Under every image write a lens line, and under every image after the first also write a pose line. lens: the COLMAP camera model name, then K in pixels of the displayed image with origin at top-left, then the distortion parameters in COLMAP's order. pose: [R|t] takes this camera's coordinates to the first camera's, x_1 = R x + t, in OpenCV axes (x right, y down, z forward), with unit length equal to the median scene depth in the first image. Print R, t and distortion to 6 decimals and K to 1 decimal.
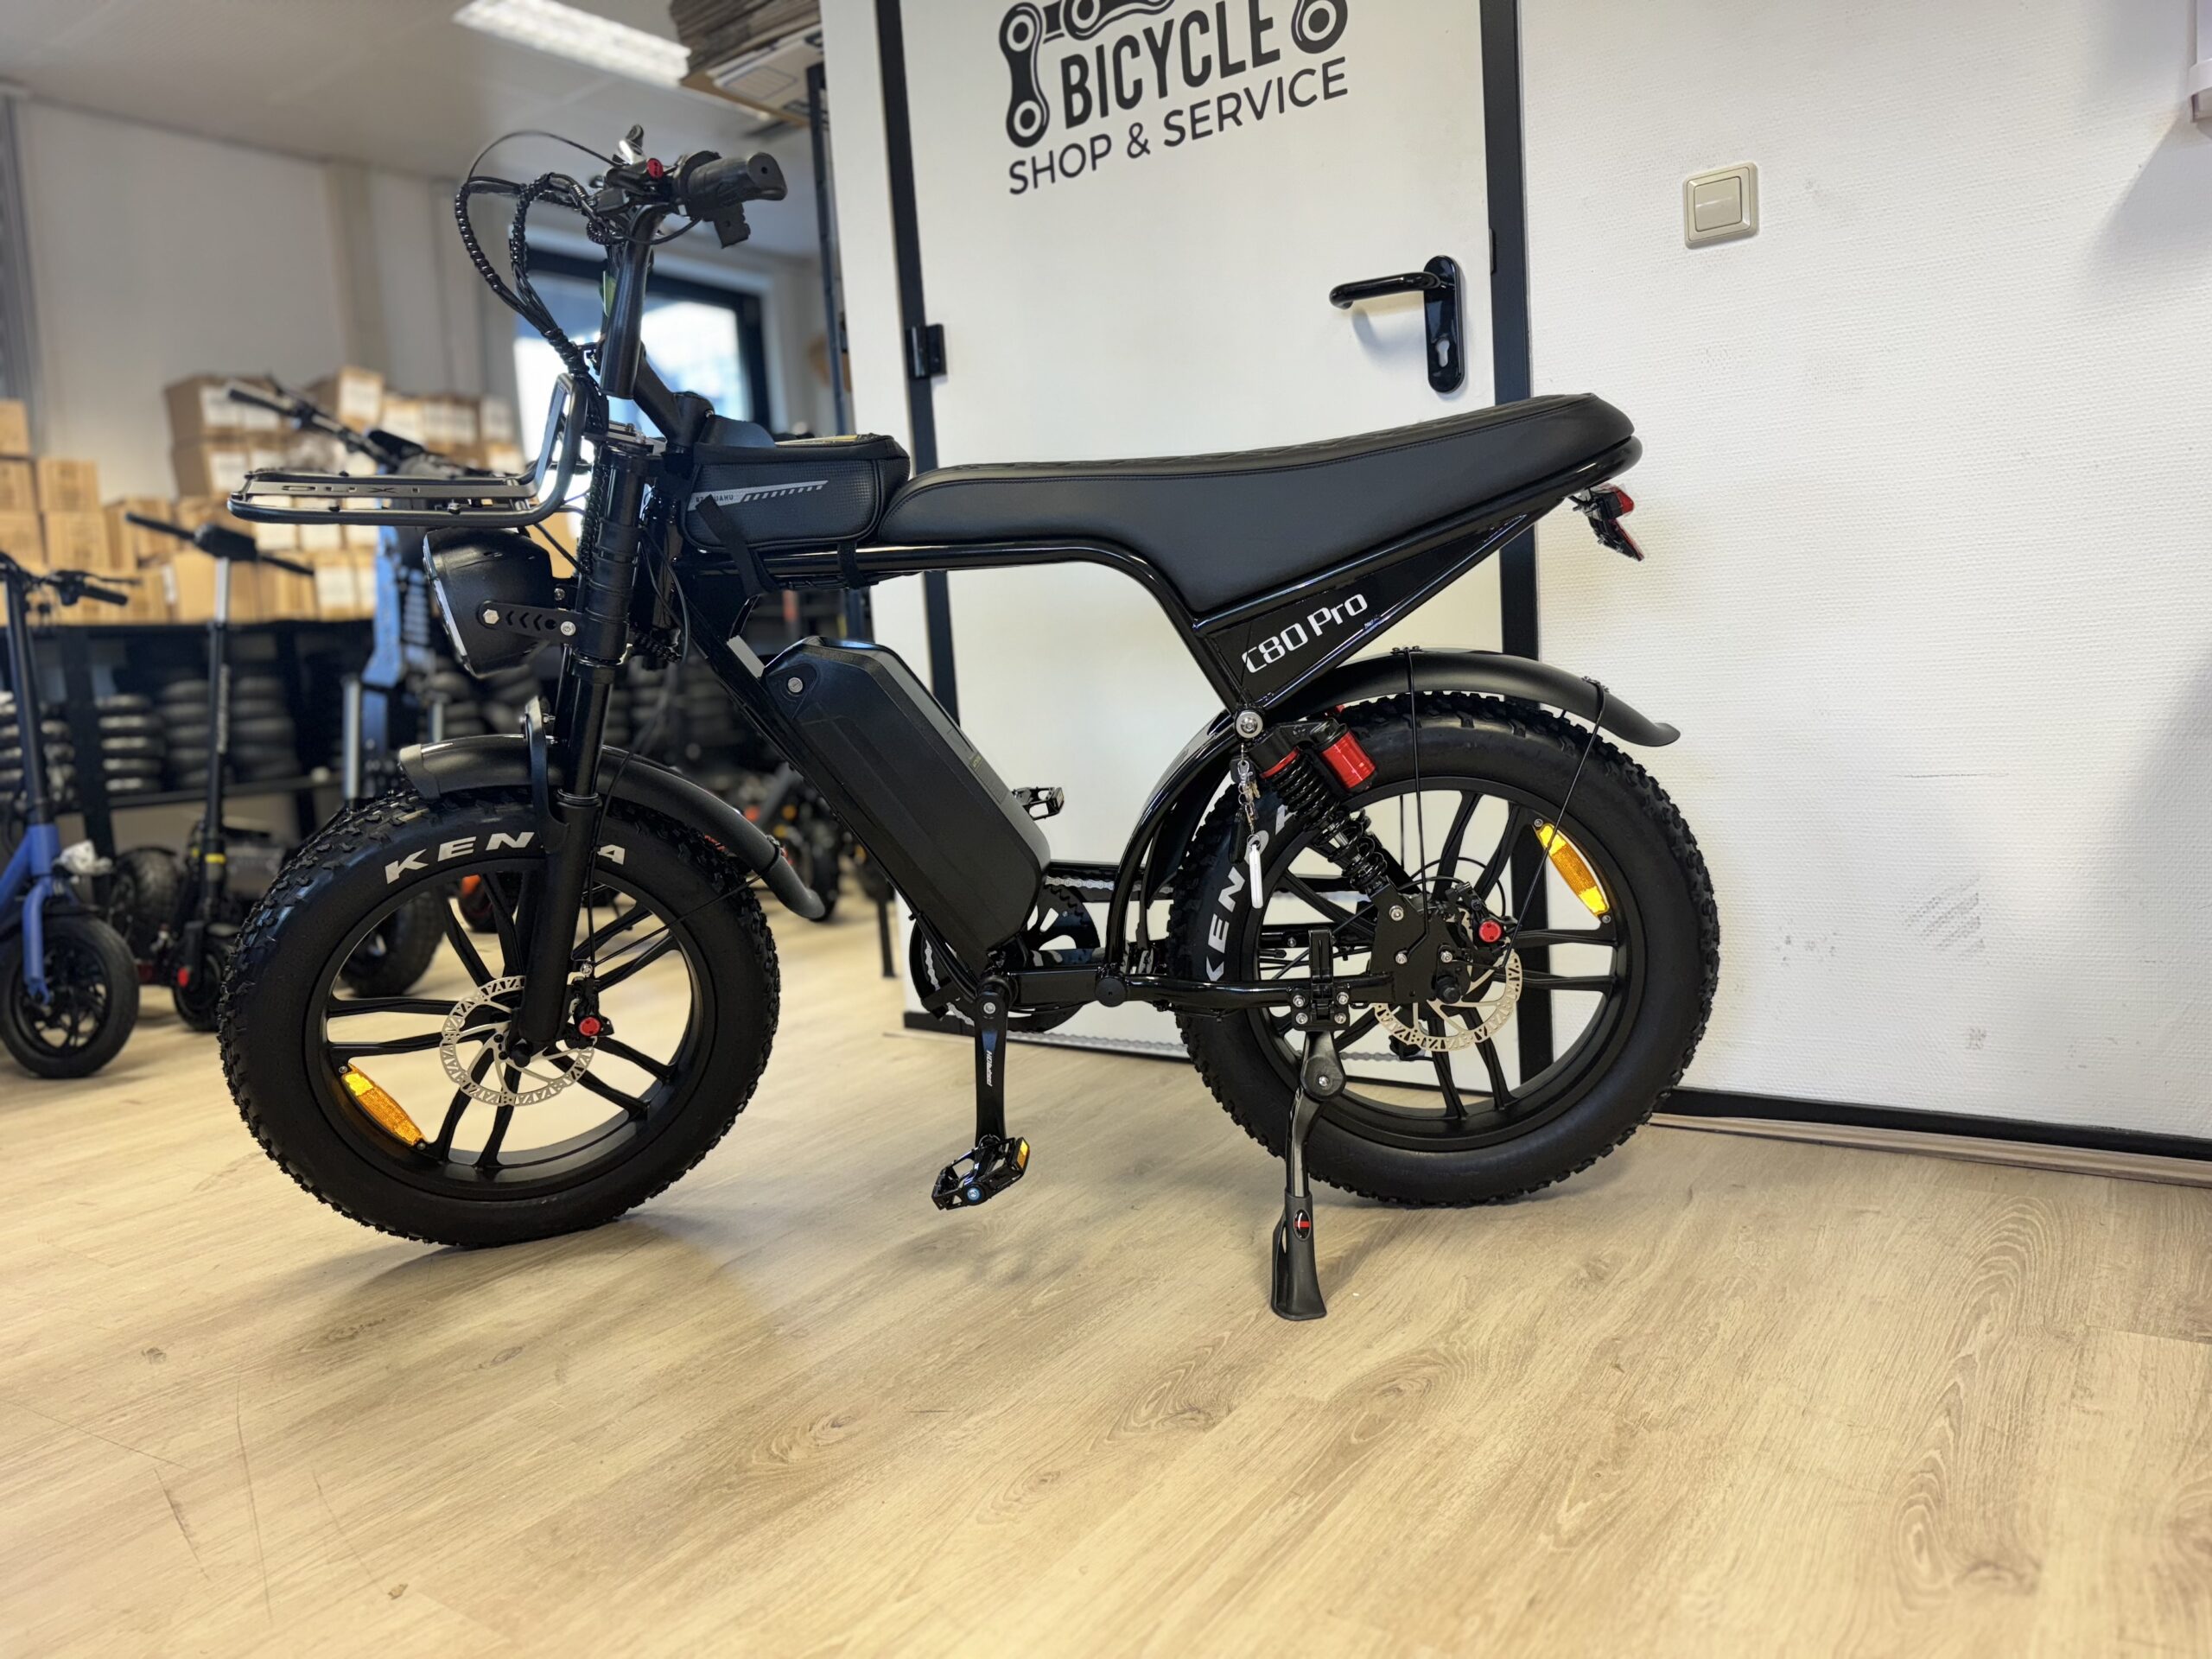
lens RADIAL K [[1576.9, 0, 1106.0], [0, 1576.9, 829.5], [0, 0, 1]] dist [0.044905, -0.065700]
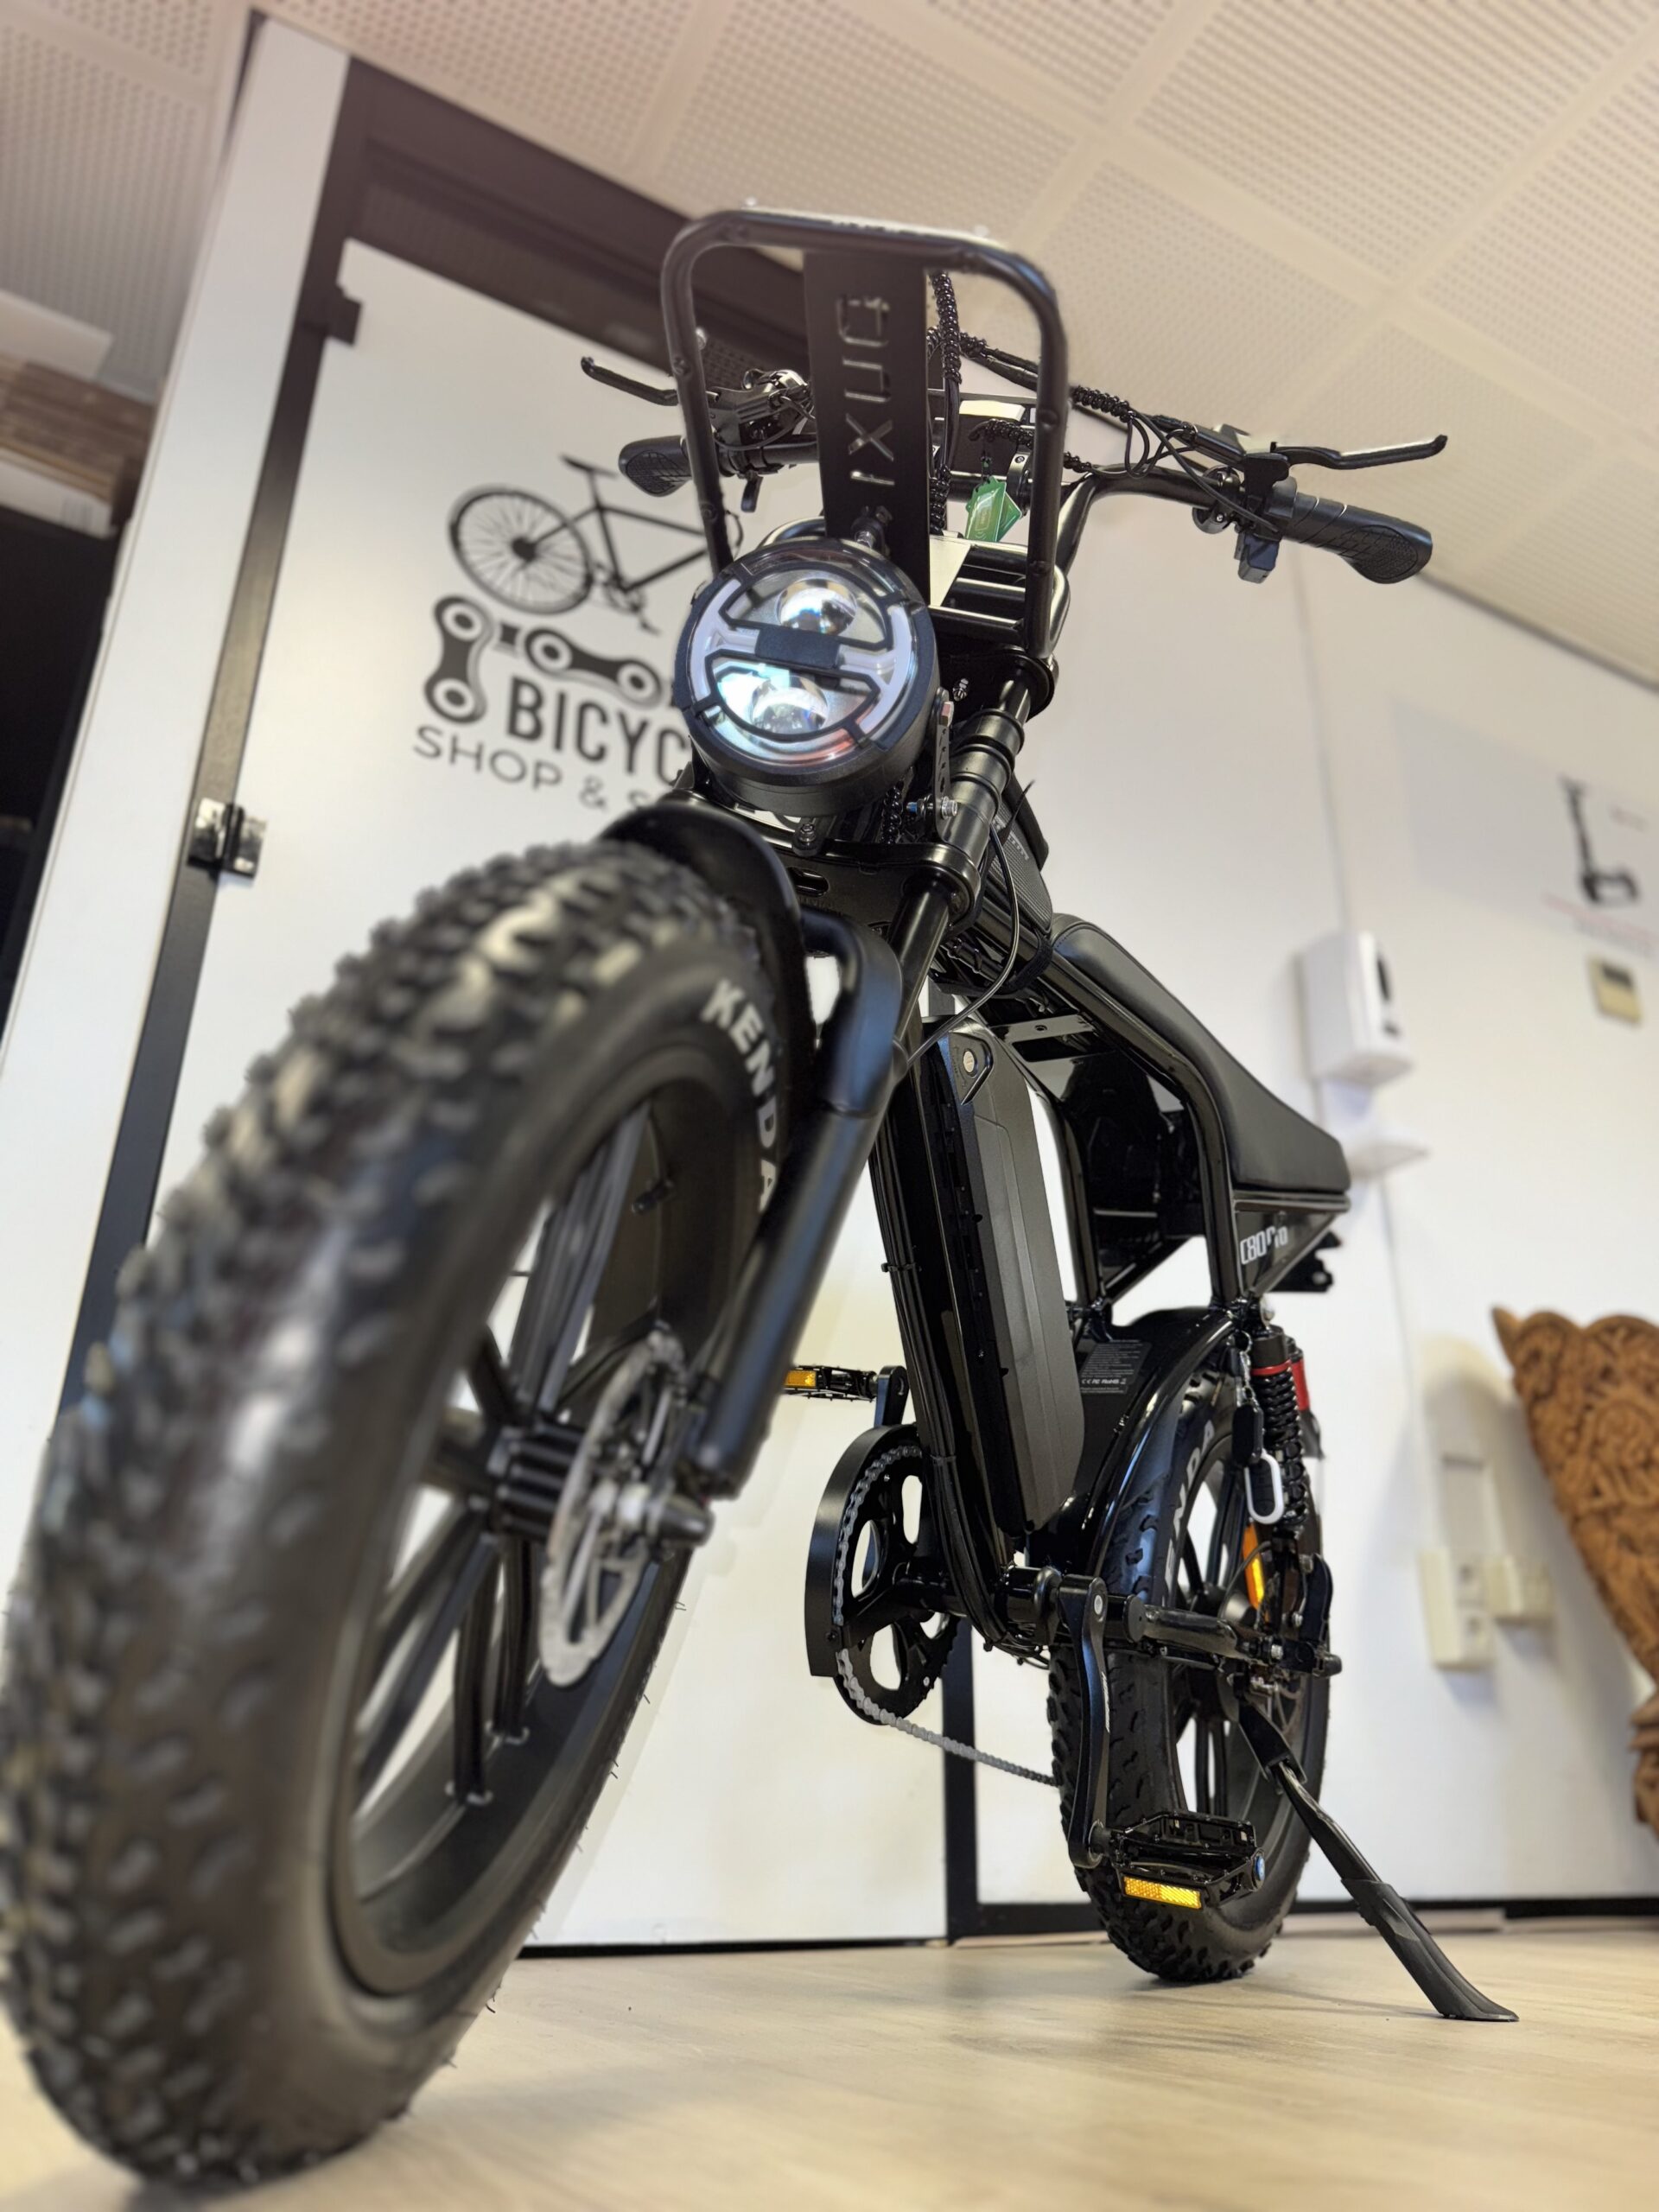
lens RADIAL K [[1555.7, 0, 829.5], [0, 1555.7, 1119.8], [0, 0, 1]] dist [0.090130, -0.189534]
pose [[0.445509, 0.433563, 0.783291, -0.751936], [0.056243, 0.859632, -0.507808, 0.272697], [-0.893509, 0.270288, 0.358589, 0.826109]]
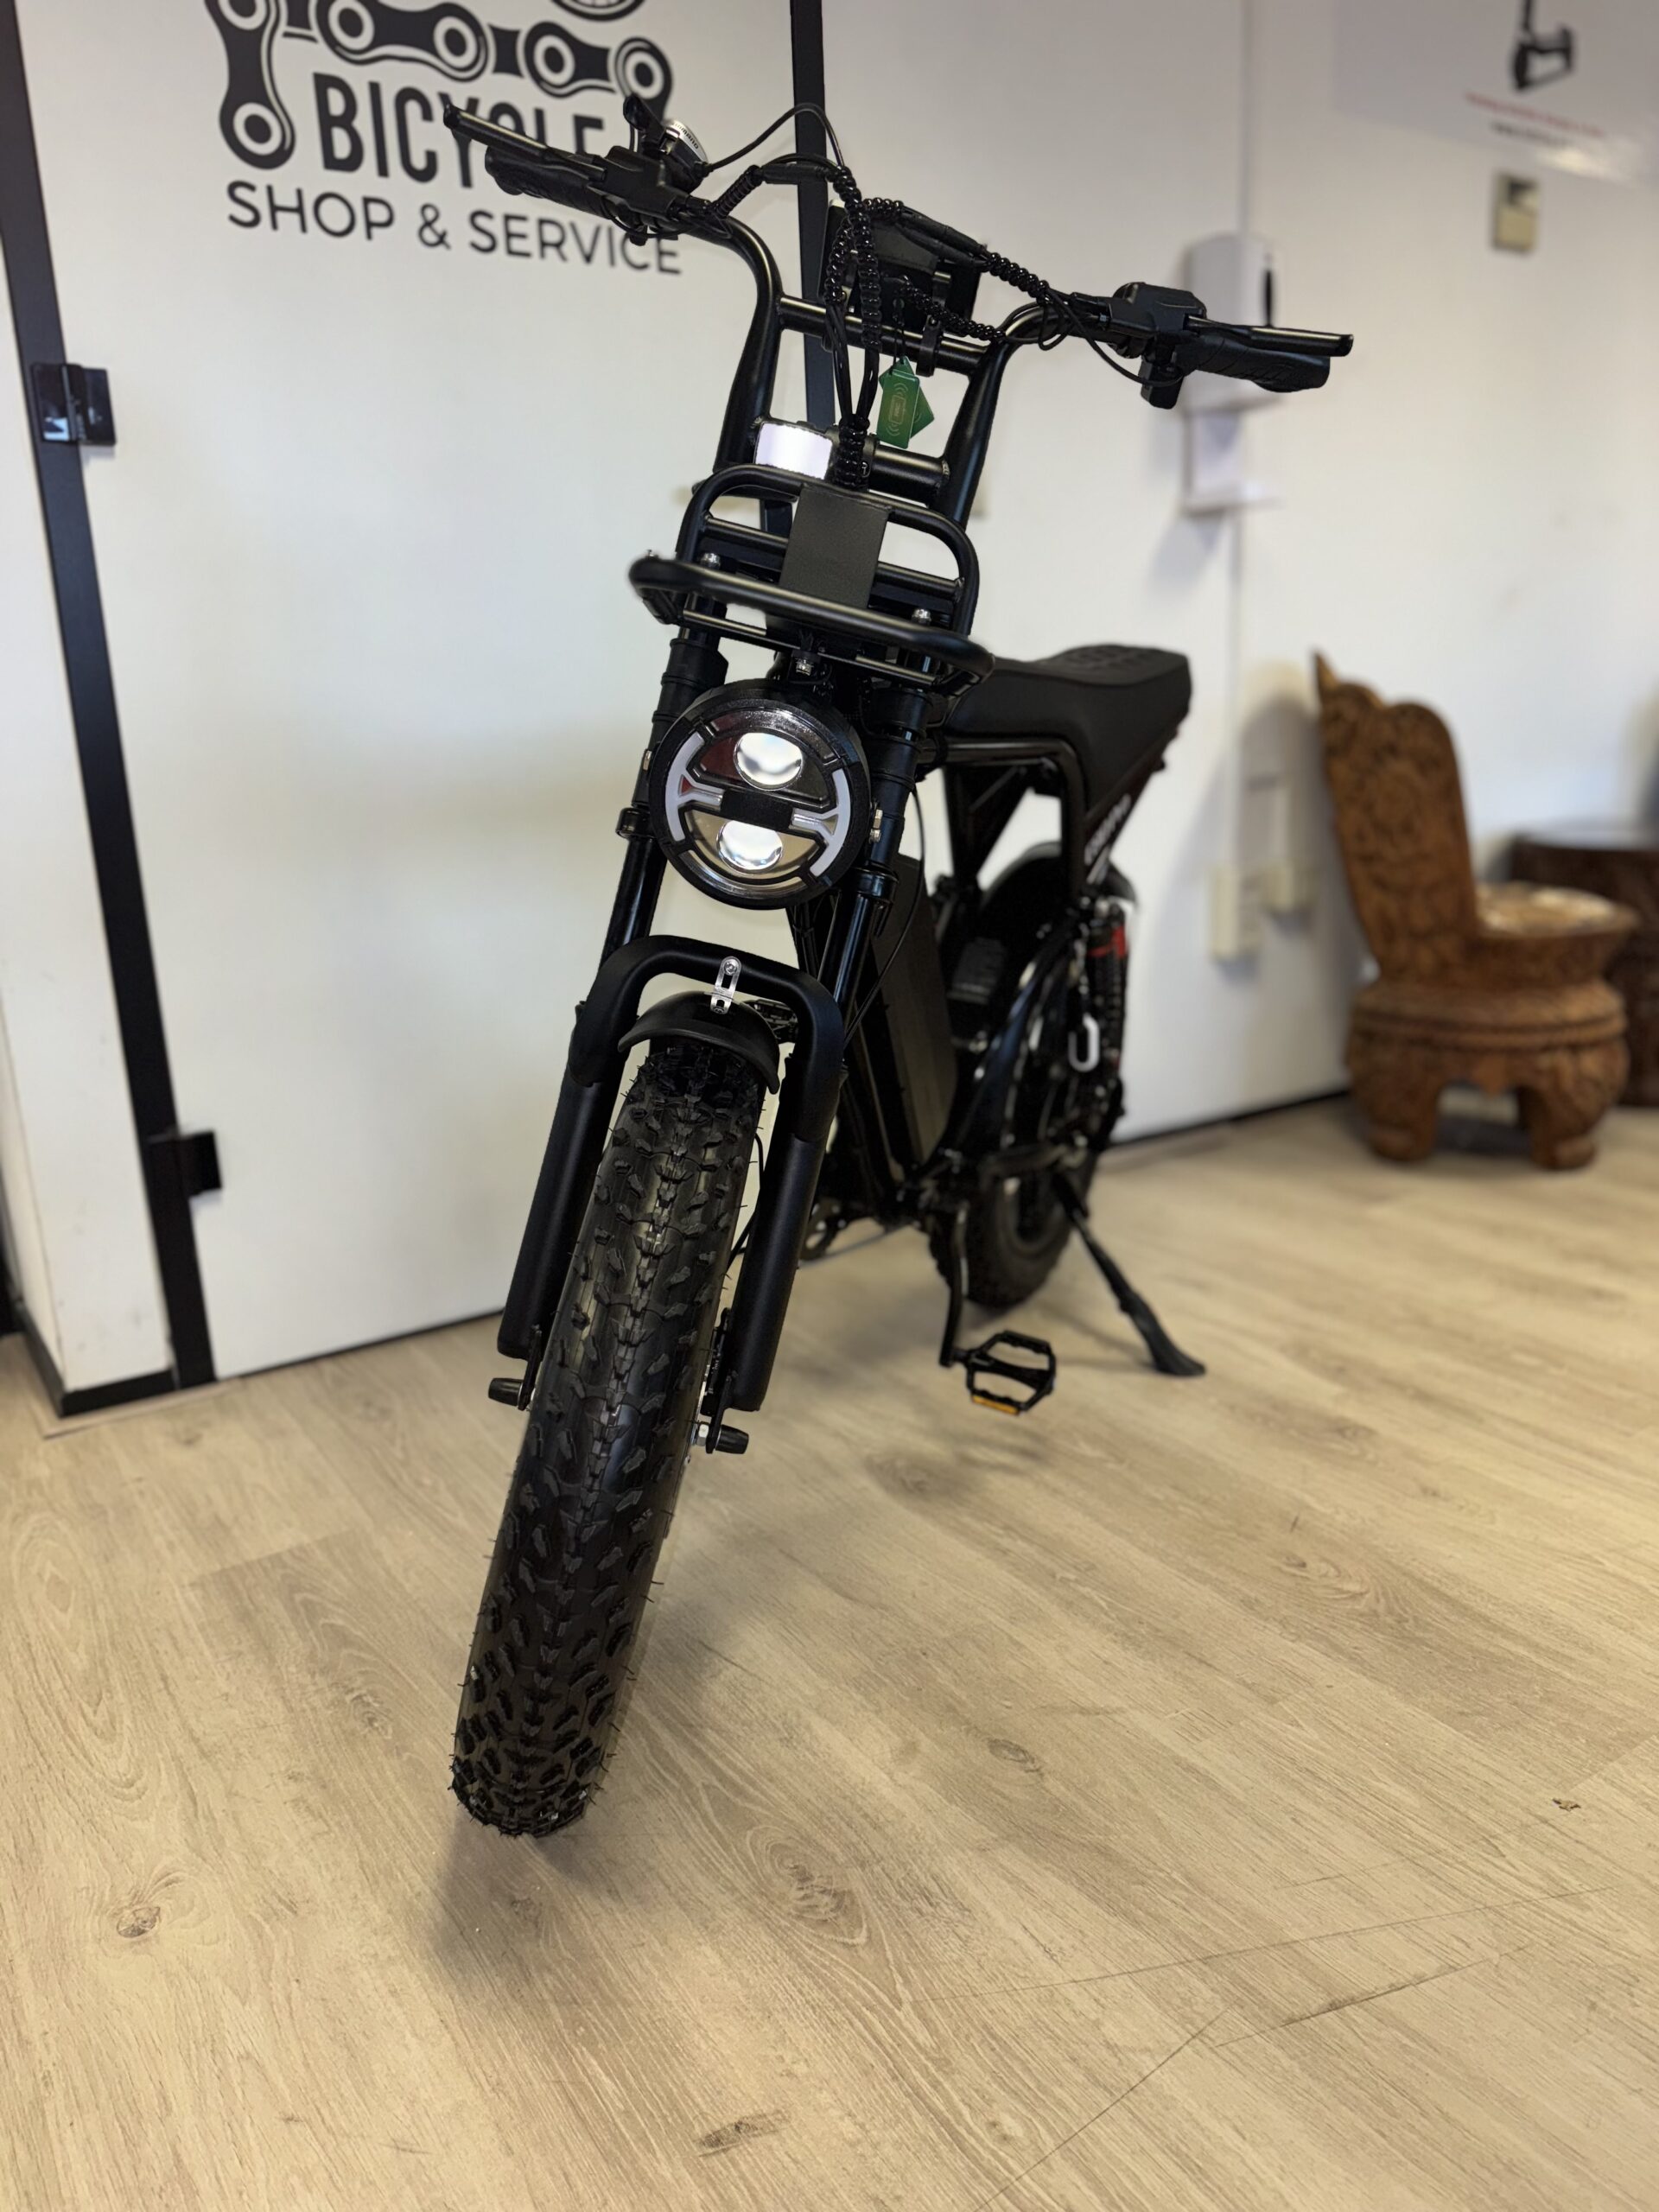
lens RADIAL K [[1578.0, 0, 822.8], [0, 1578.0, 1119.8], [0, 0, 1]] dist [0.031123, -0.040982]
pose [[0.368468, -0.176352, 0.912760, -1.014433], [0.118128, 0.982765, 0.142191, -0.097762], [-0.922105, 0.055430, 0.382950, 0.716355]]
